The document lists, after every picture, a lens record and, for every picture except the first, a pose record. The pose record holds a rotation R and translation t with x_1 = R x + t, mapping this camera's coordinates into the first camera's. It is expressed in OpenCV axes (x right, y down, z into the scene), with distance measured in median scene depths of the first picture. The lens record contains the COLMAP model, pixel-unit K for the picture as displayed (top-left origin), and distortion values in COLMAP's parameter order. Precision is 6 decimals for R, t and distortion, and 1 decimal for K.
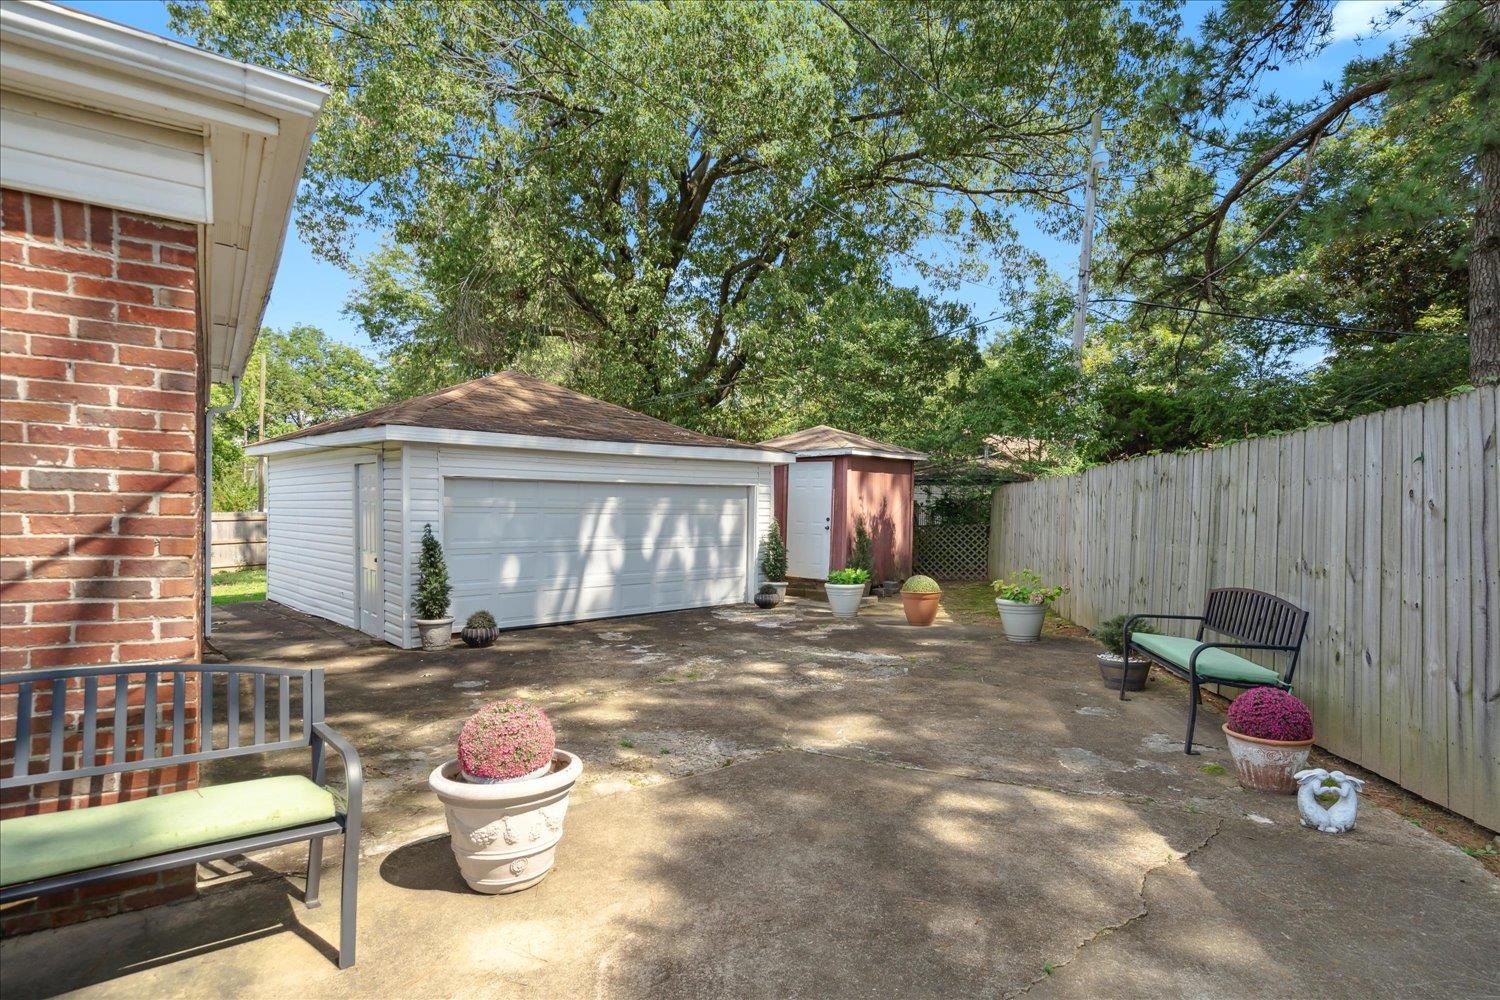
lens RADIAL K [[755.8, 0, 750.8], [0, 755.8, 542.7], [0, 0, 1]] dist [0.000407, 0.000994]
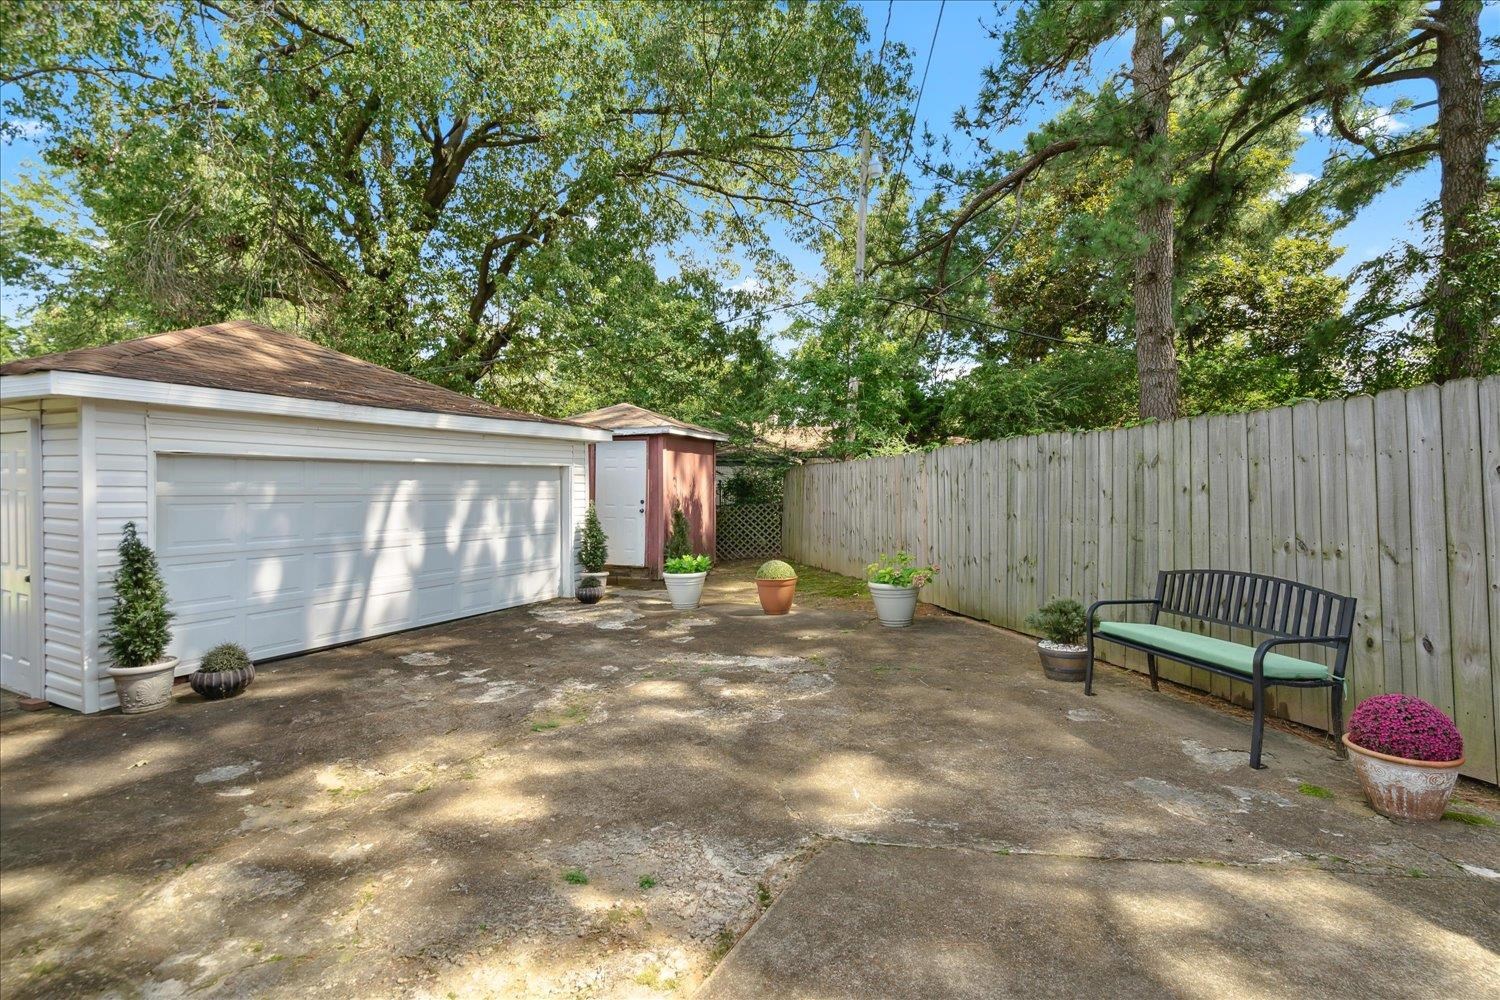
lens RADIAL K [[690.5, 0, 742.4], [0, 690.5, 500.0], [0, 0, 1]] dist [-0.003419, 0.001007]
pose [[0.936725, -0.018366, 0.349585, -0.092845], [0.028179, 0.999338, -0.023006, -0.010838], [-0.348931, 0.031401, 0.936622, 0.167406]]
